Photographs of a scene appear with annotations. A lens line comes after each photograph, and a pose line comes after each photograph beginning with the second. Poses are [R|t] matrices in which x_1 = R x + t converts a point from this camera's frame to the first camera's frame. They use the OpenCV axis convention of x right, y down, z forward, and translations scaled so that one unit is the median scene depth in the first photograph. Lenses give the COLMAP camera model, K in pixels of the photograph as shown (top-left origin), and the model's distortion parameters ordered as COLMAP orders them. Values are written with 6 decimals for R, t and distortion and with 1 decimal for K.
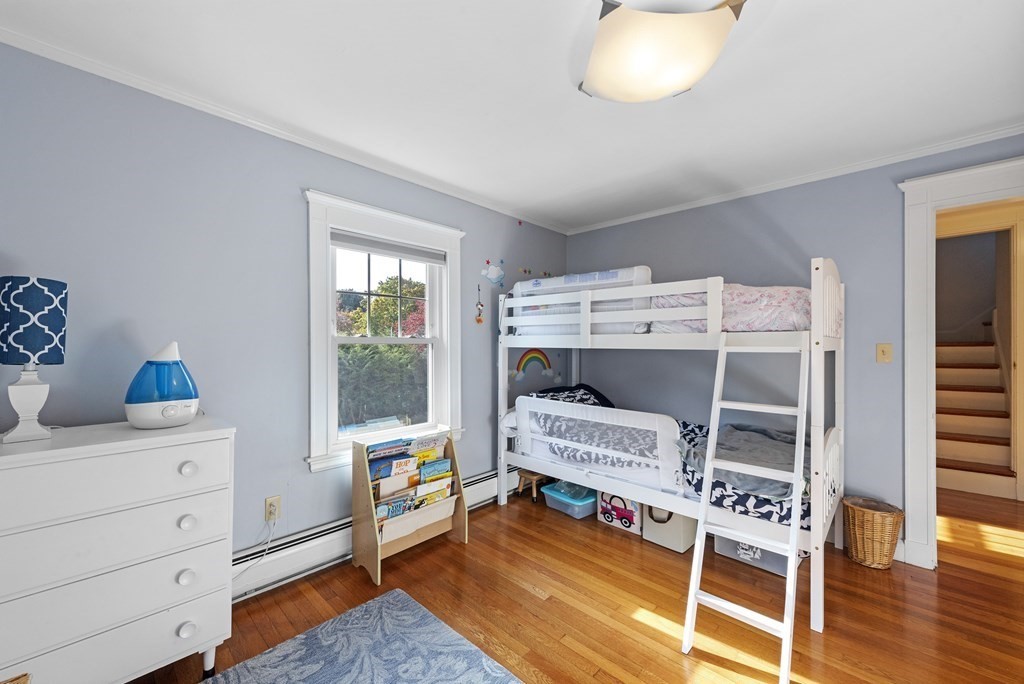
lens RADIAL K [[397.9, 0, 512.0], [0, 397.9, 342.0], [0, 0, 1]] dist [-0.000077, -0.000036]
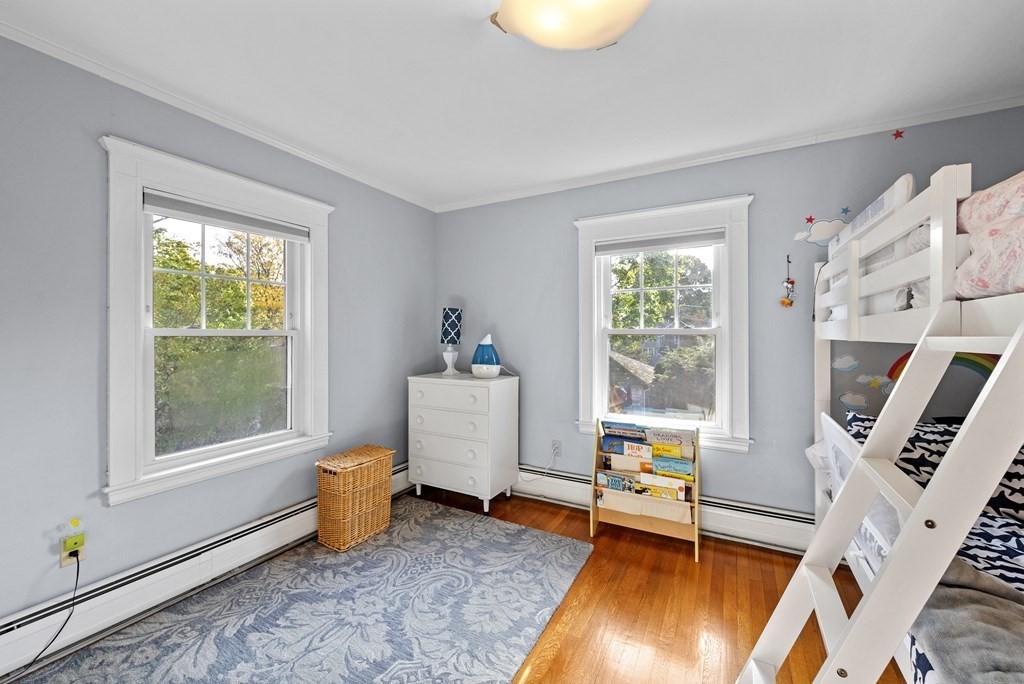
lens RADIAL K [[412.2, 0, 509.4], [0, 412.2, 336.5], [0, 0, 1]] dist [-0.000086, -0.000082]
pose [[0.249512, -0.002835, -0.968368, 0.727731], [0.004810, 0.999987, -0.001688, 0.009640], [0.968360, -0.004237, 0.249522, 0.411957]]
